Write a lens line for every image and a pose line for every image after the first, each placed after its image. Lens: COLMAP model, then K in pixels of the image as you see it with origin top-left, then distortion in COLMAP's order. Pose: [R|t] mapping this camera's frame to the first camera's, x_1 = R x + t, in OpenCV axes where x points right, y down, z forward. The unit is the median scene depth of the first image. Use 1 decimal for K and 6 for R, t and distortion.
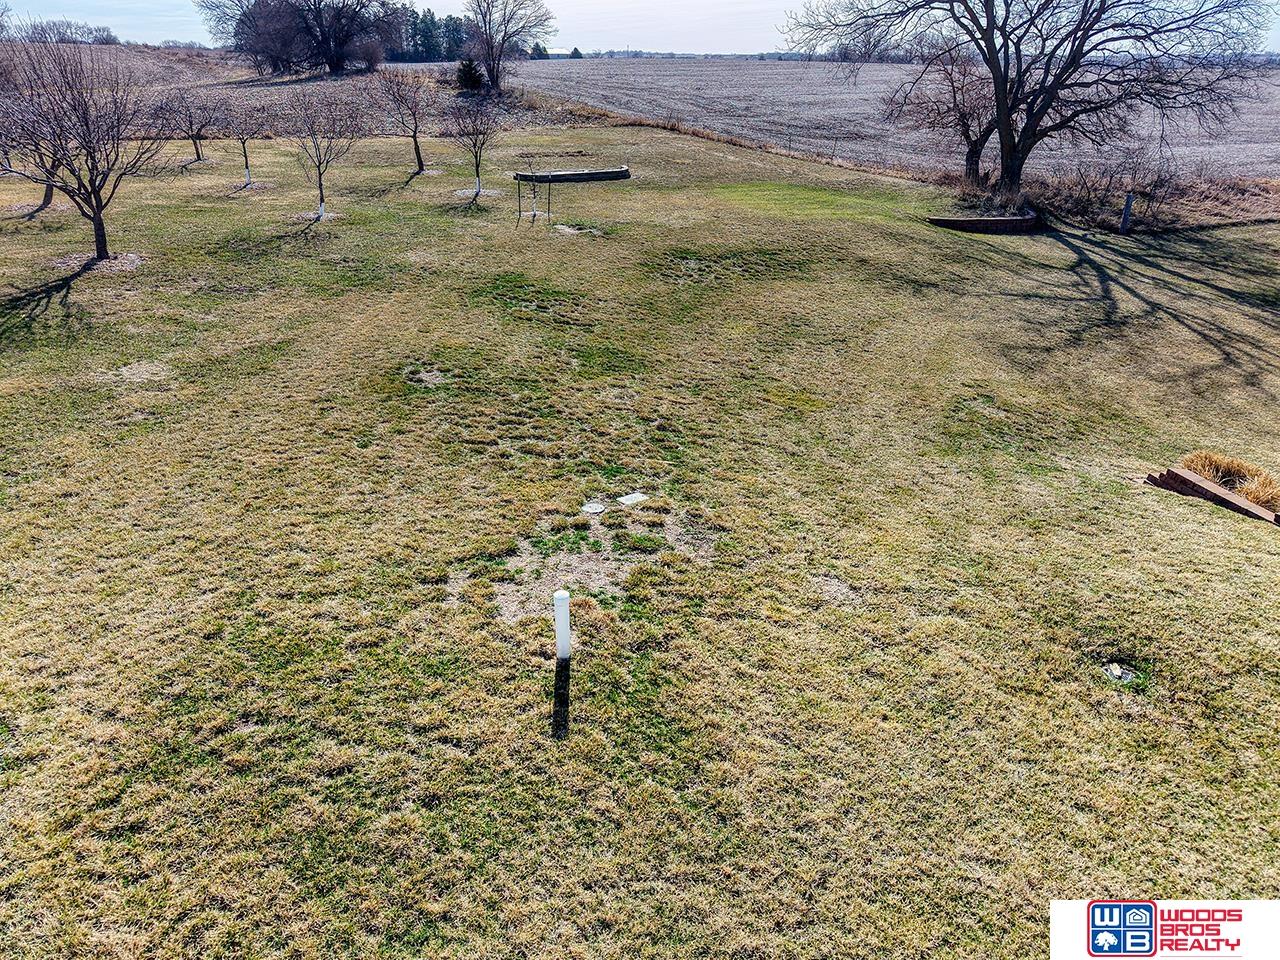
lens RADIAL K [[861.3, 0, 639.4], [0, 861.3, 485.6], [0, 0, 1]] dist [0.025806, -0.028882]
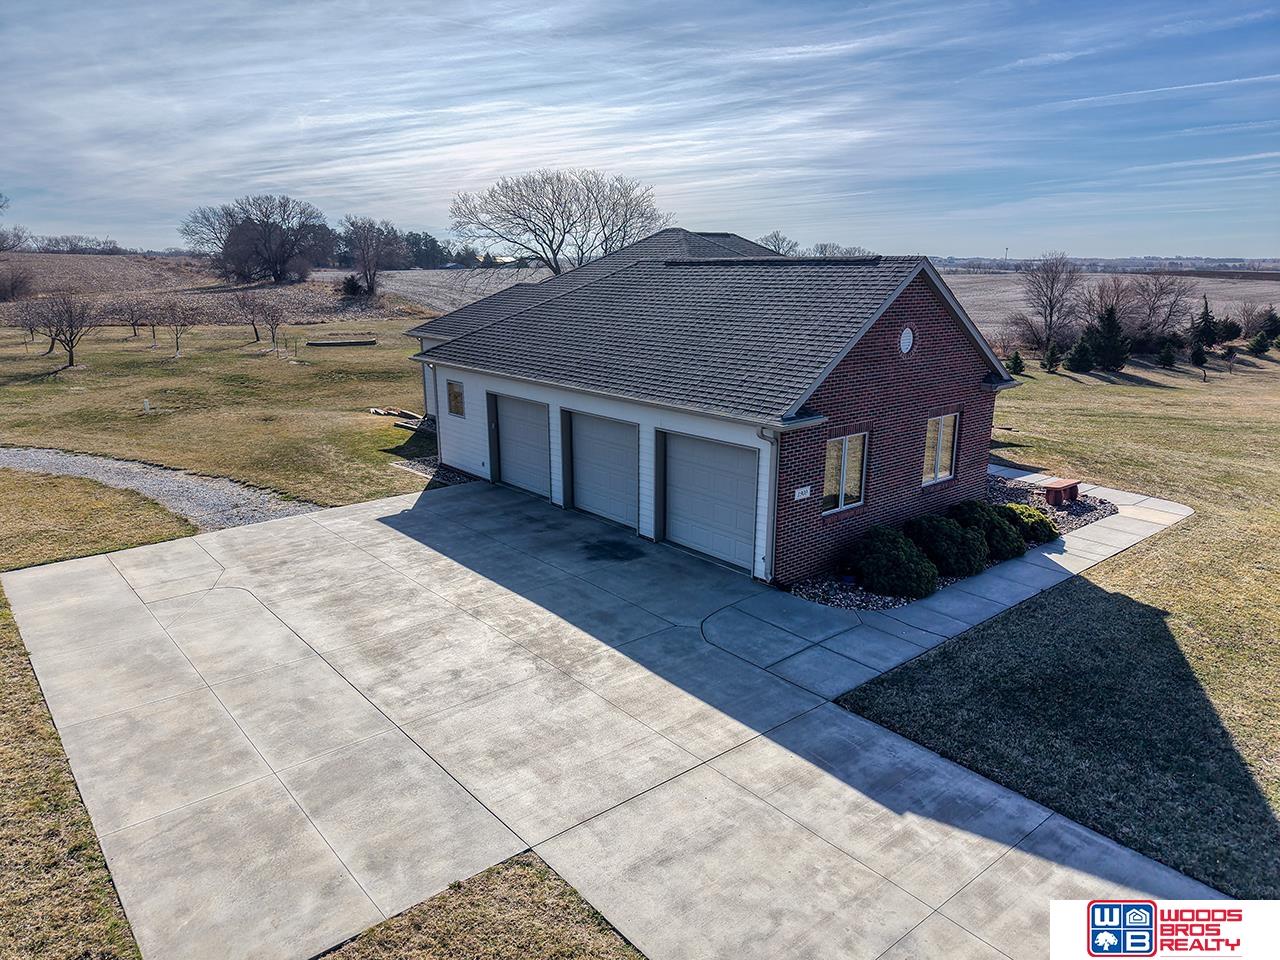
lens RADIAL K [[861.3, 0, 644.7], [0, 861.3, 480.3], [0, 0, 1]] dist [0.025806, -0.028882]
pose [[0.999539, -0.008284, 0.029194, 0.184027], [0.014182, 0.978012, -0.208064, 0.115008], [-0.026828, 0.208382, 0.977679, -0.273010]]
